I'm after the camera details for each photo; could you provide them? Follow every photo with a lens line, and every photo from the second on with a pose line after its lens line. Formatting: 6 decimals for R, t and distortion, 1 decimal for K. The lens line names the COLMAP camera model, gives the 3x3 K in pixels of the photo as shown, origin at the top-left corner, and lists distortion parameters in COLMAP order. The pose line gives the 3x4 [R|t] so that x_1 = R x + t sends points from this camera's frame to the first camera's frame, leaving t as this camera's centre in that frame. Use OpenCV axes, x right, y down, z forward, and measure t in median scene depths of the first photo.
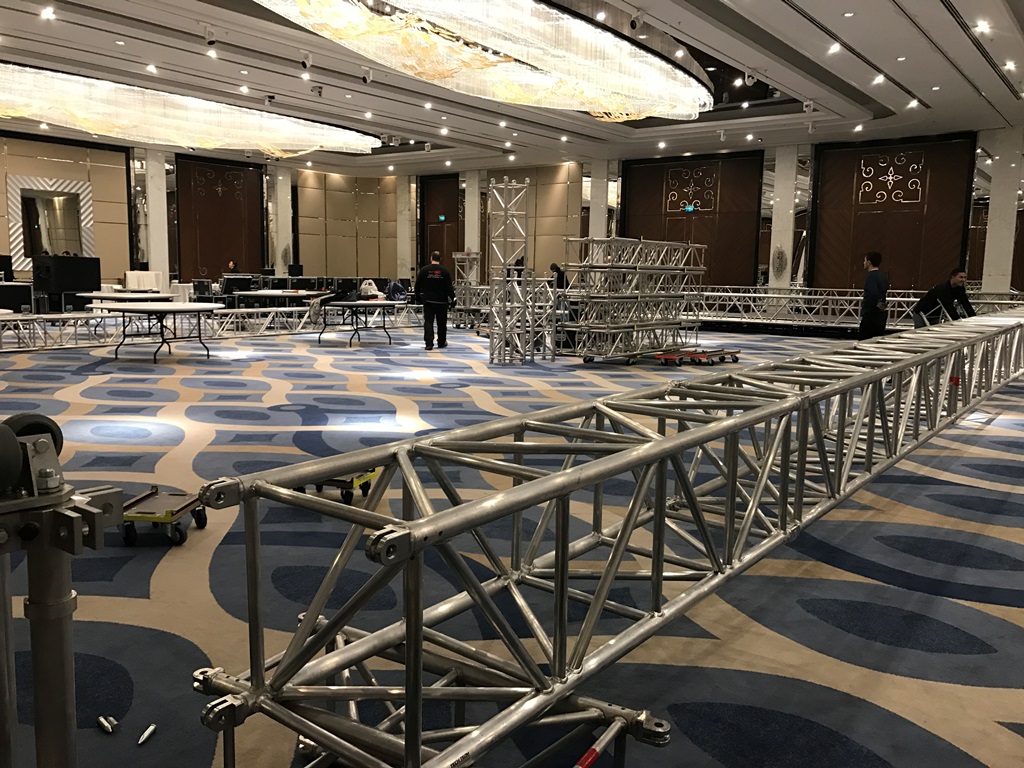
lens RADIAL K [[835.8, 0, 512.0], [0, 835.8, 384.0], [0, 0, 1]] dist [-0.003610, 0.000865]
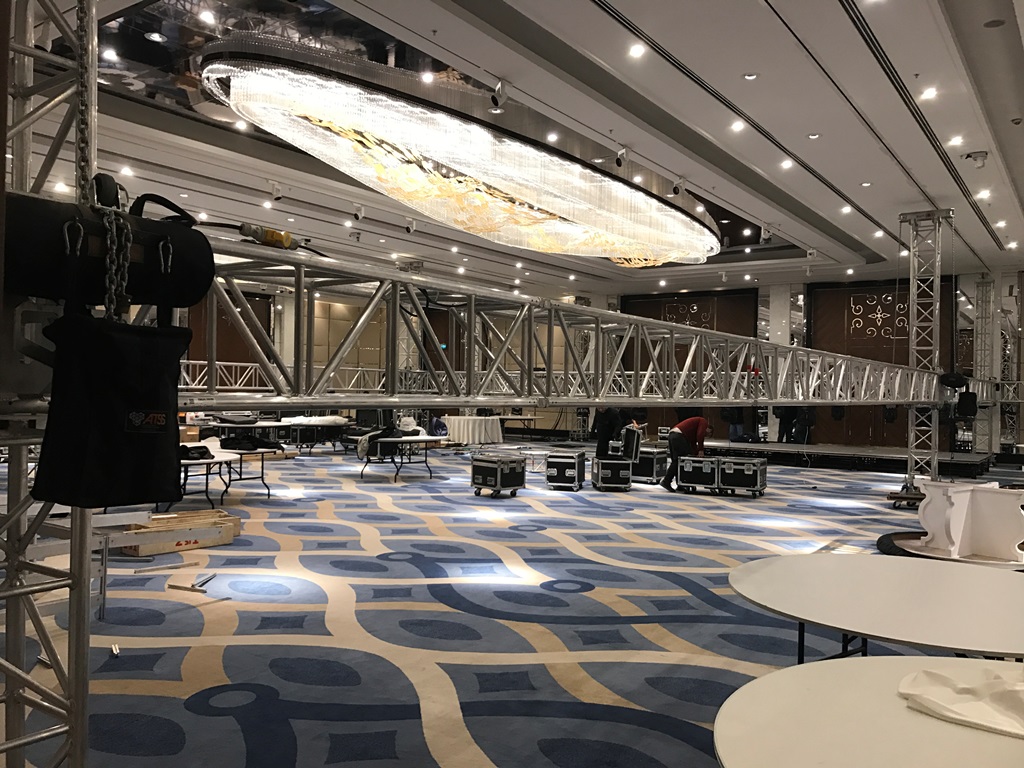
lens RADIAL K [[827.1, 0, 512.5], [0, 827.1, 406.2], [0, 0, 1]] dist [0.005594, -0.006144]
pose [[0.998871, 0.000204, 0.047513, -0.092634], [0.004966, 0.994067, -0.108656, -0.024504], [-0.047253, 0.108769, 0.992943, -0.029058]]
